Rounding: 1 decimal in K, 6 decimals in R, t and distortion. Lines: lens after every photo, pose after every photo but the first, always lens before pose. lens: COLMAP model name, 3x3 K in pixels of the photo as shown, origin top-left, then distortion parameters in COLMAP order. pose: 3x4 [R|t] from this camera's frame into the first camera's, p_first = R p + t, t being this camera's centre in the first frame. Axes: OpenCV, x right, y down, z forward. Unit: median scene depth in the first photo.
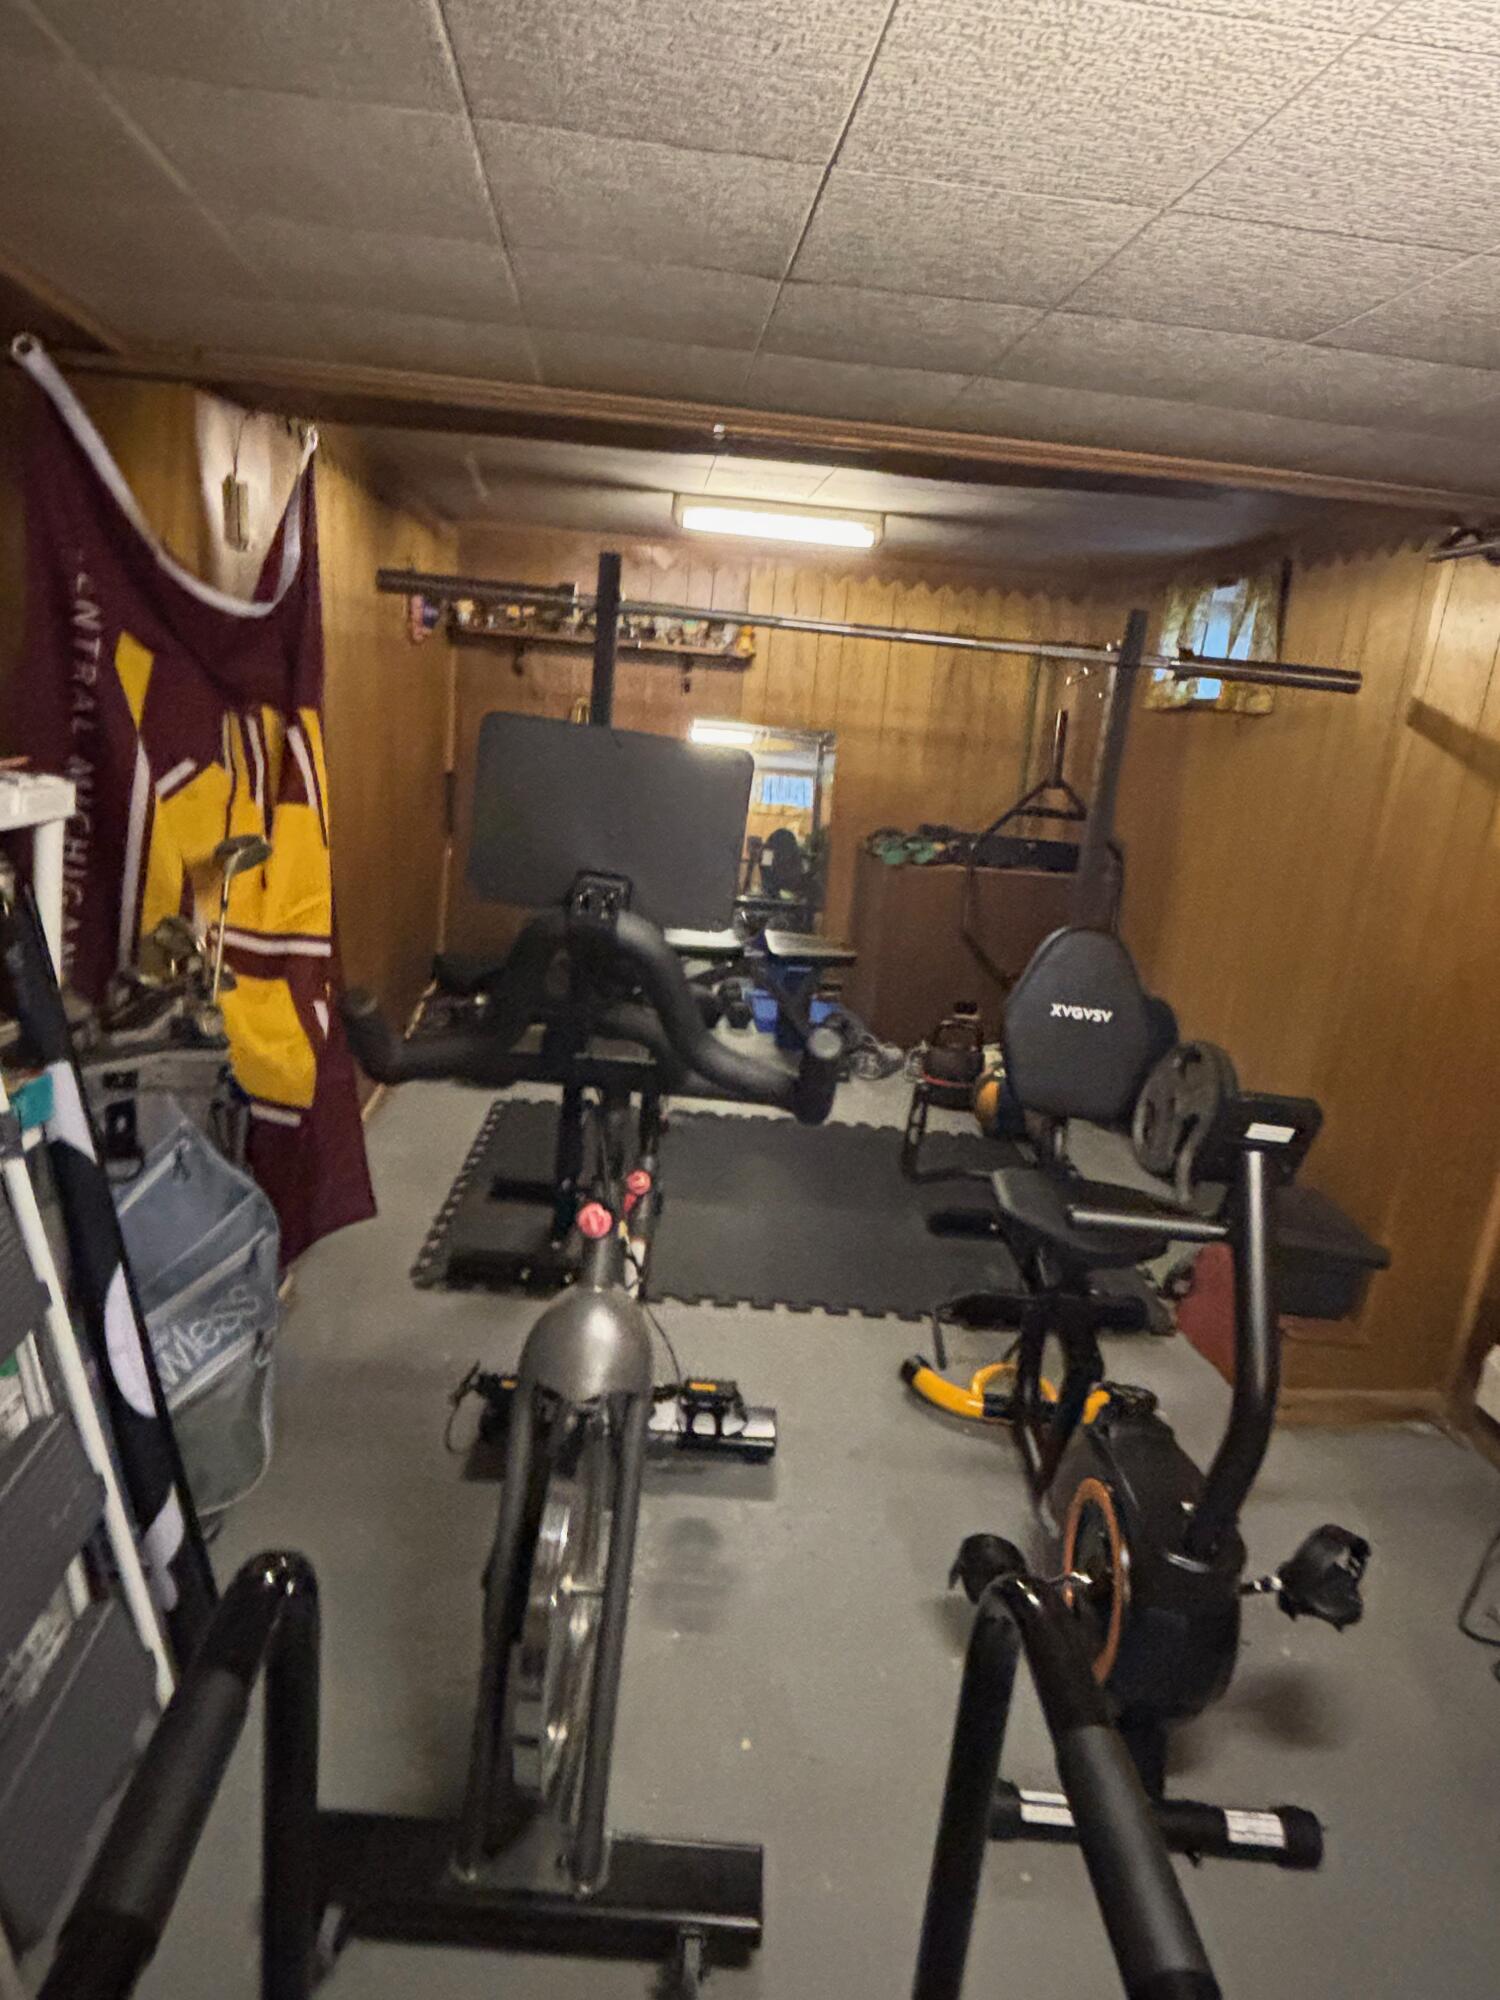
lens RADIAL K [[1214.5, 0, 756.0], [0, 1214.5, 1000.1], [0, 0, 1]] dist [-0.007910, -0.003449]
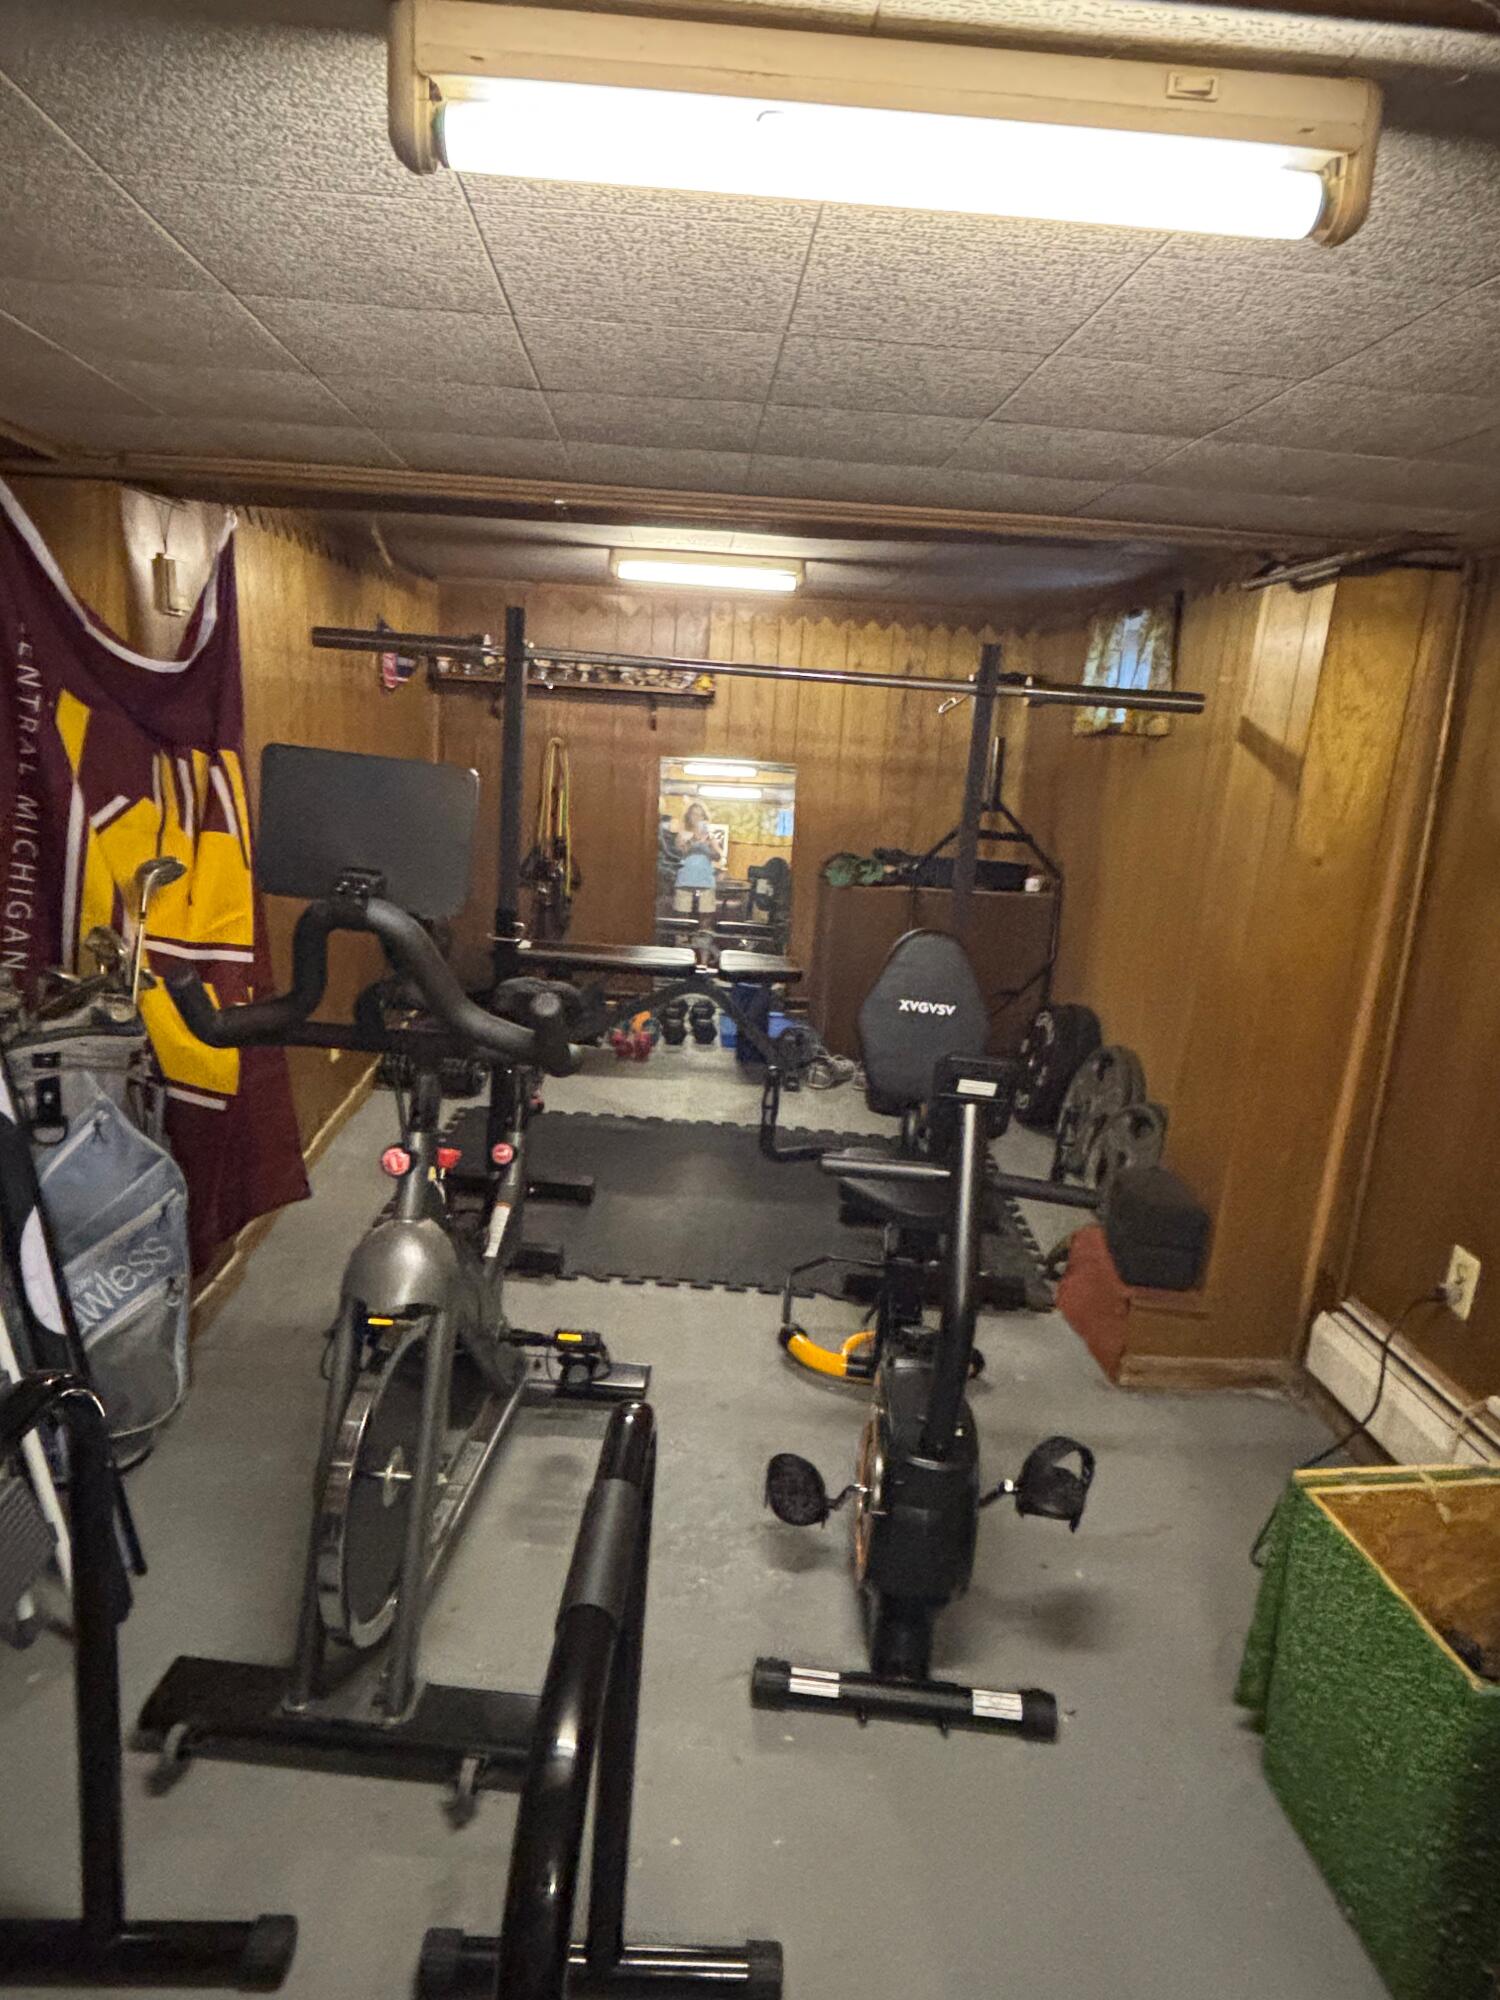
lens RADIAL K [[1214.5, 0, 744.6], [0, 1214.5, 1007.0], [0, 0, 1]] dist [-0.007910, -0.003449]
pose [[0.998339, -0.012364, -0.056273, 0.181727], [0.011005, 0.999642, -0.024400, 0.039070], [0.056554, 0.023740, 0.998117, -0.124521]]
